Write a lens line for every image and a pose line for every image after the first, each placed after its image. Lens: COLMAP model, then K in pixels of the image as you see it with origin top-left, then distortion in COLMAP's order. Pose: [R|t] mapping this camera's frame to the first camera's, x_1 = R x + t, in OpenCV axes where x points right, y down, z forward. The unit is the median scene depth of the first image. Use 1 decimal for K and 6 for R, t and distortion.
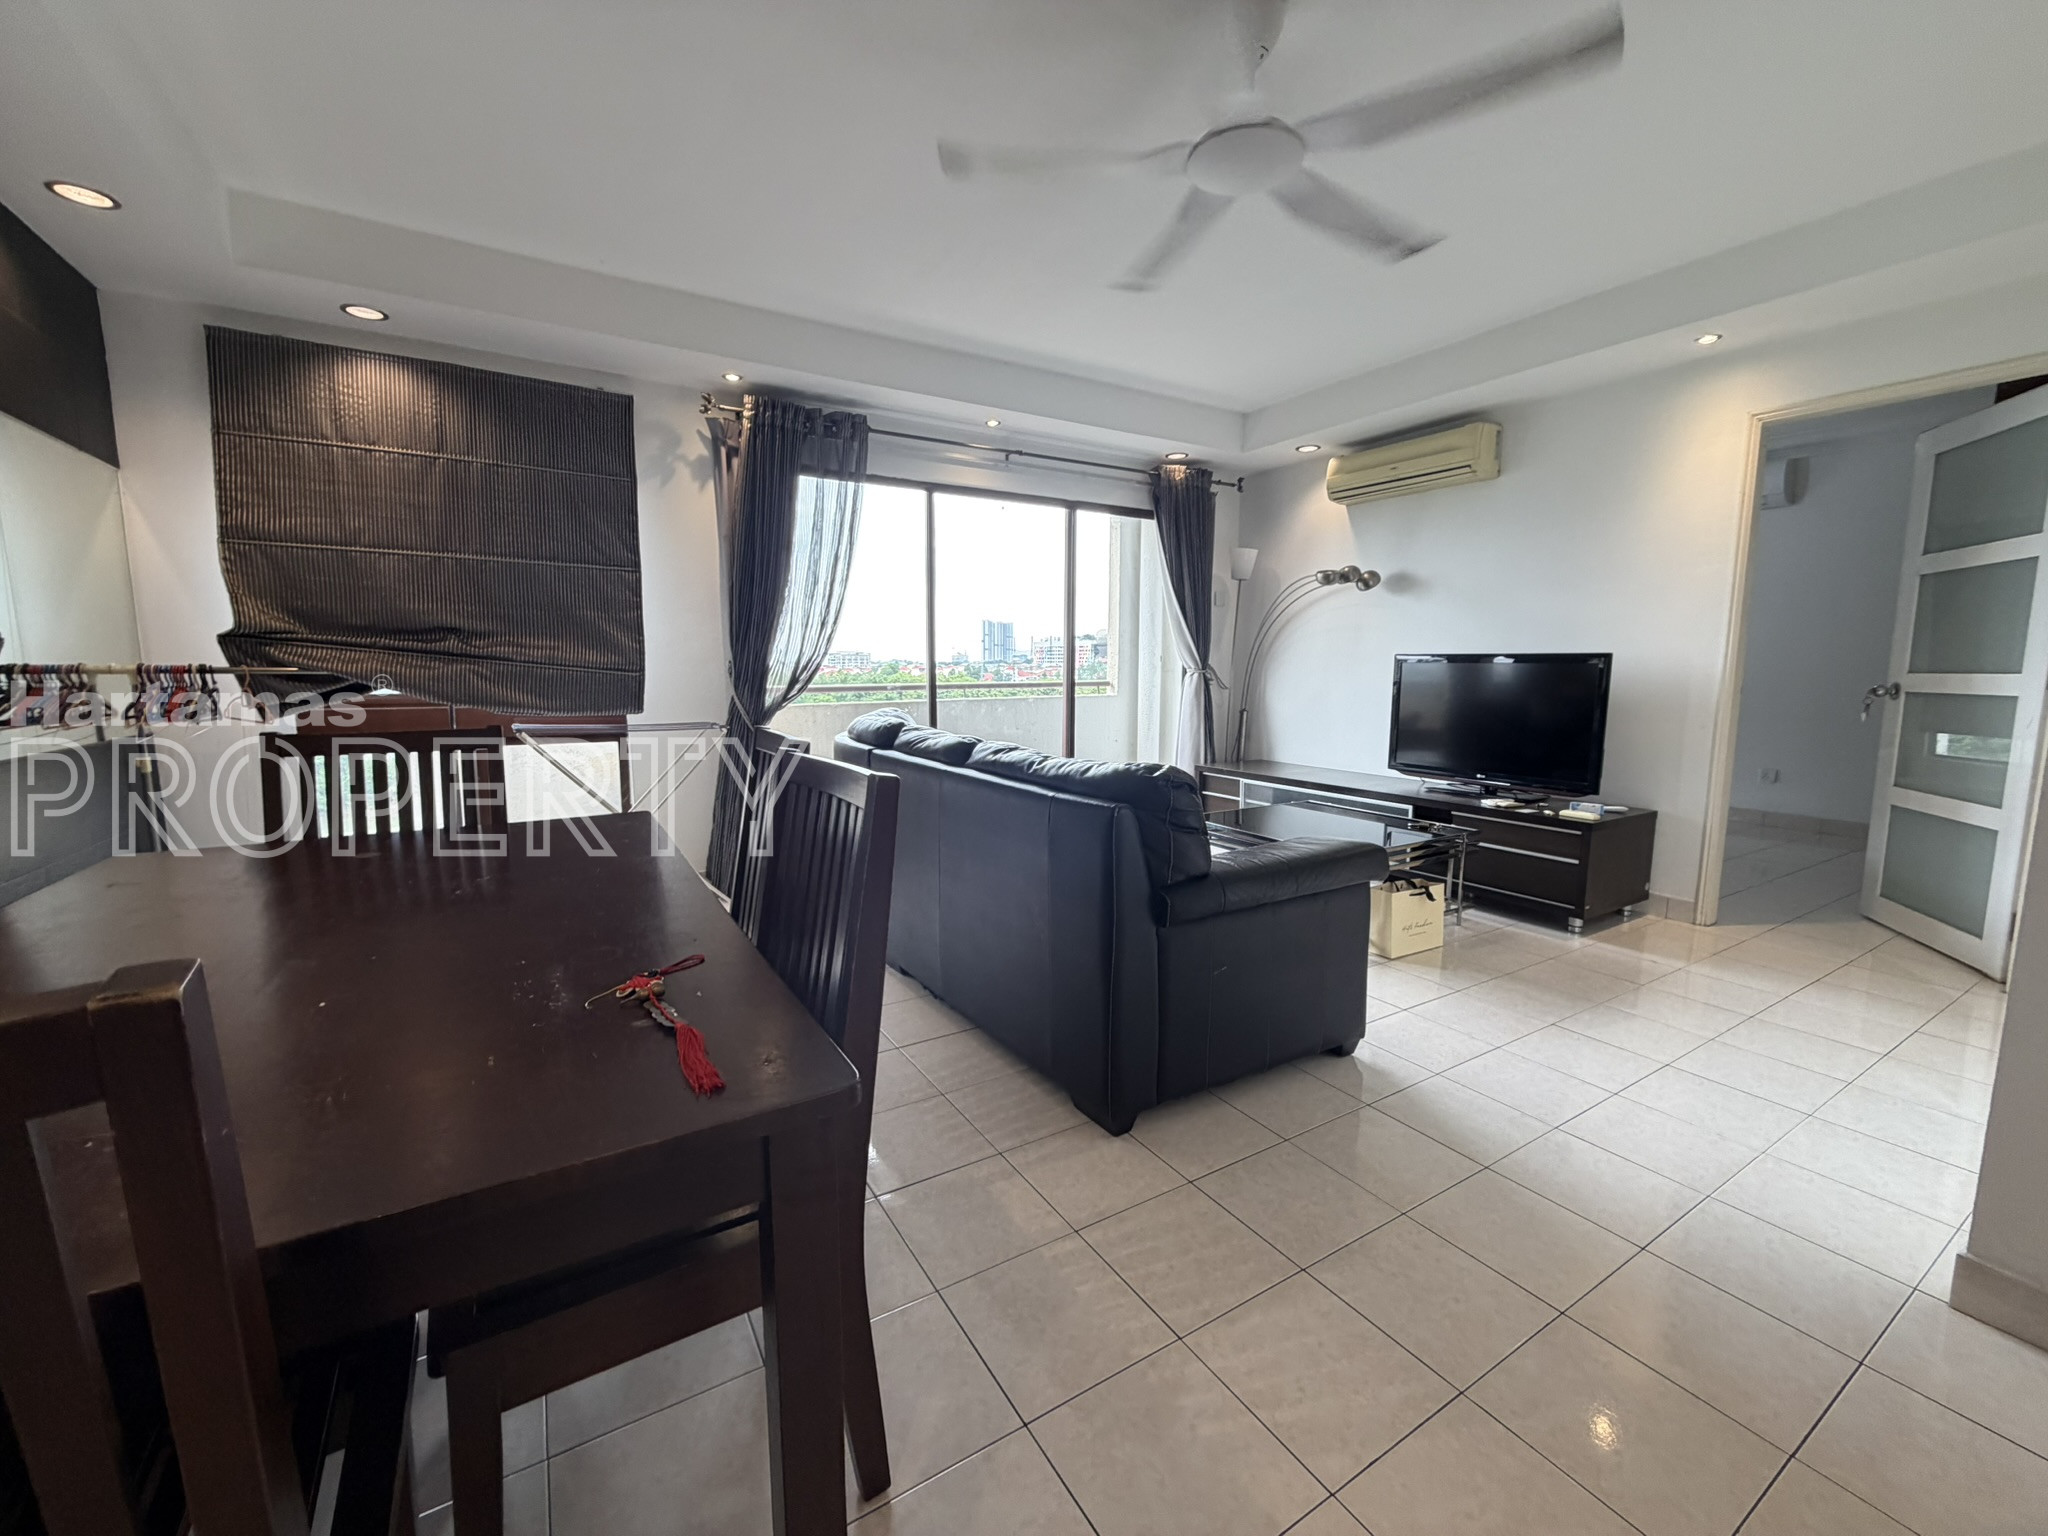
lens RADIAL K [[813.9, 0, 1019.9], [0, 813.9, 768.8], [0, 0, 1]] dist [0.001734, -0.000200]
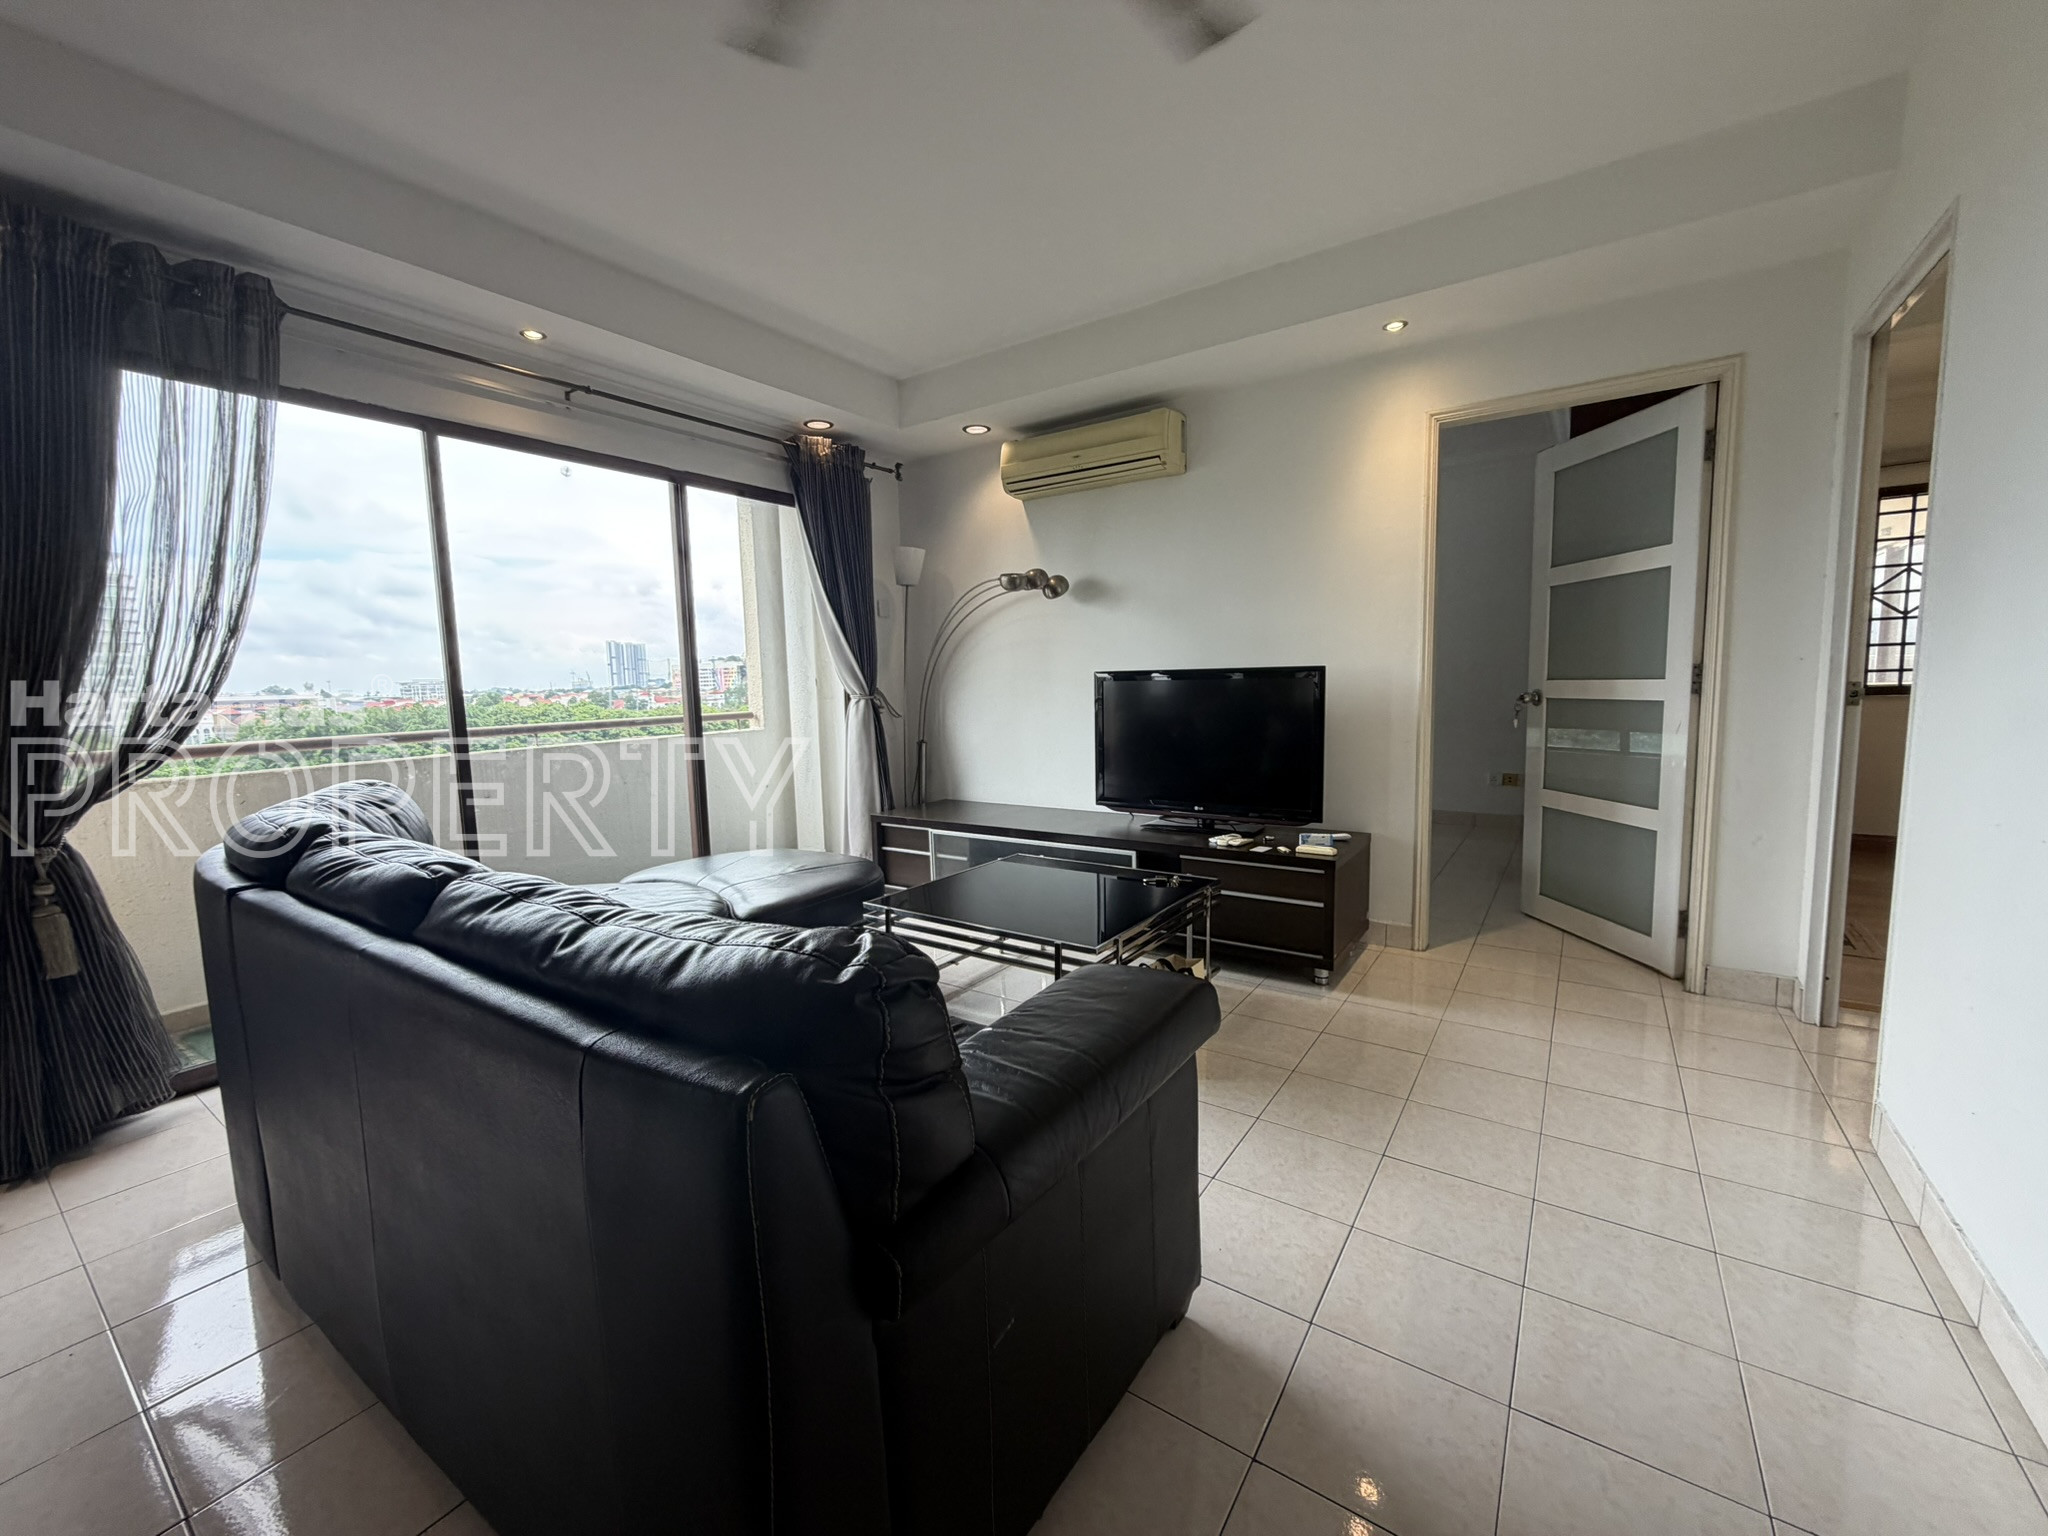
lens RADIAL K [[813.9, 0, 1019.5], [0, 813.9, 763.6], [0, 0, 1]] dist [0.001734, -0.000200]
pose [[0.913647, -0.066696, 0.401001, 0.047681], [0.078765, 0.996800, -0.013667, -0.048519], [-0.398806, 0.044072, 0.915976, 0.311611]]
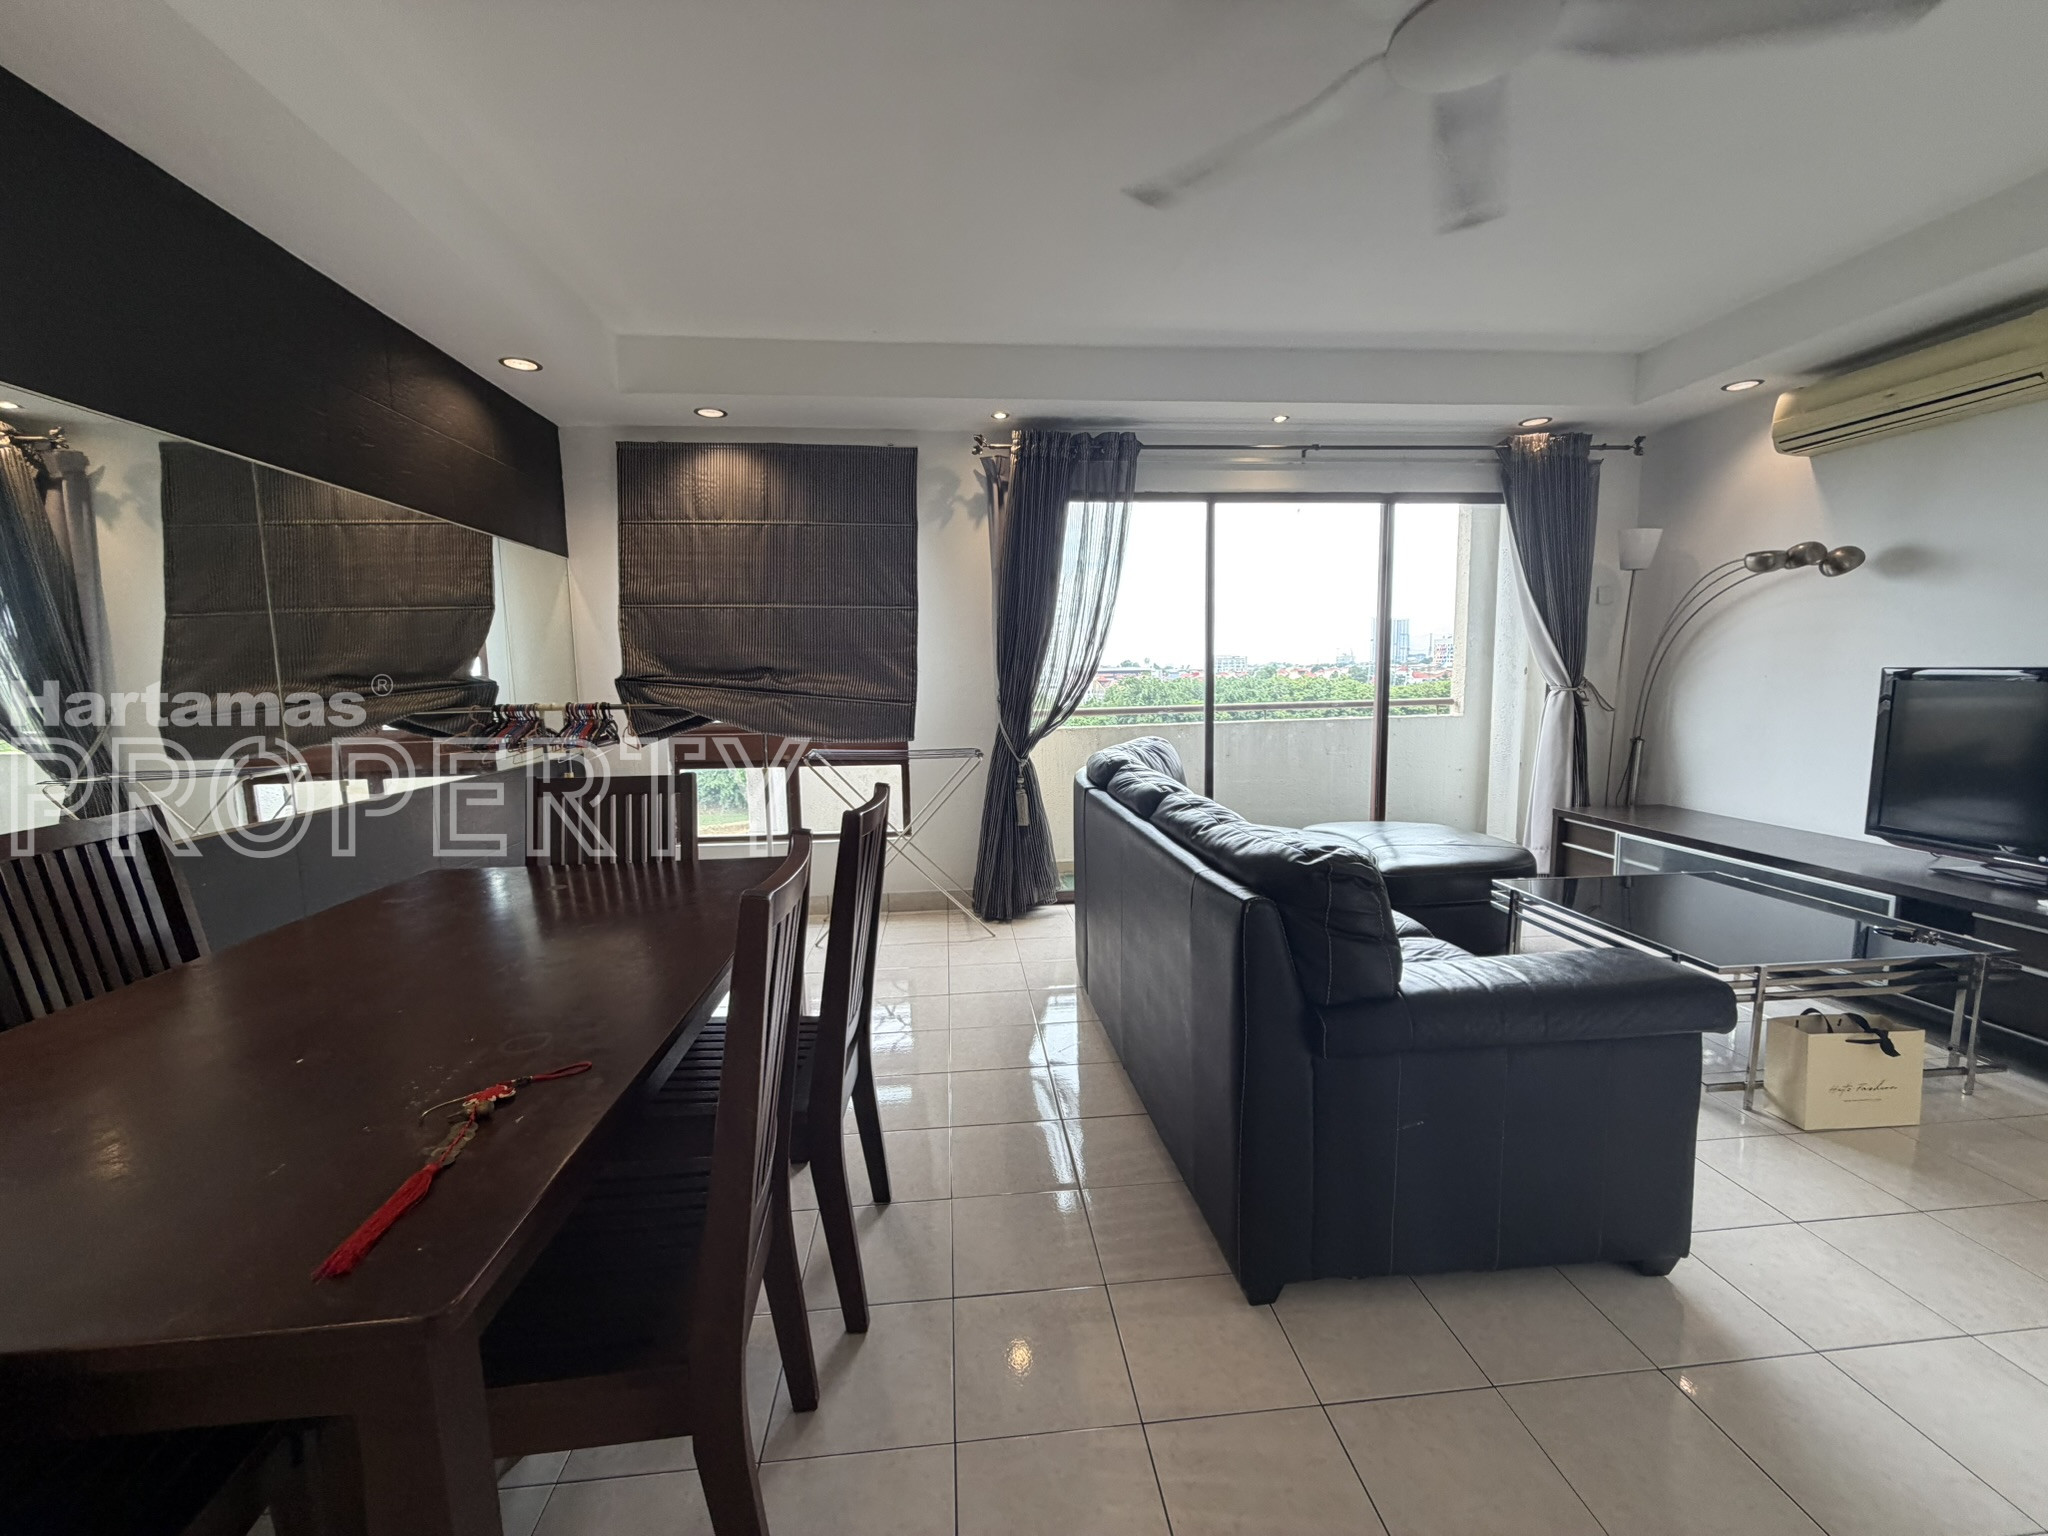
lens RADIAL K [[813.9, 0, 1023.3], [0, 813.9, 768.3], [0, 0, 1]] dist [0.001734, -0.000200]
pose [[0.901201, 0.033417, -0.432112, 0.136908], [-0.035783, 0.999356, 0.002657, -0.040916], [0.431922, 0.013068, 0.901816, 0.094216]]
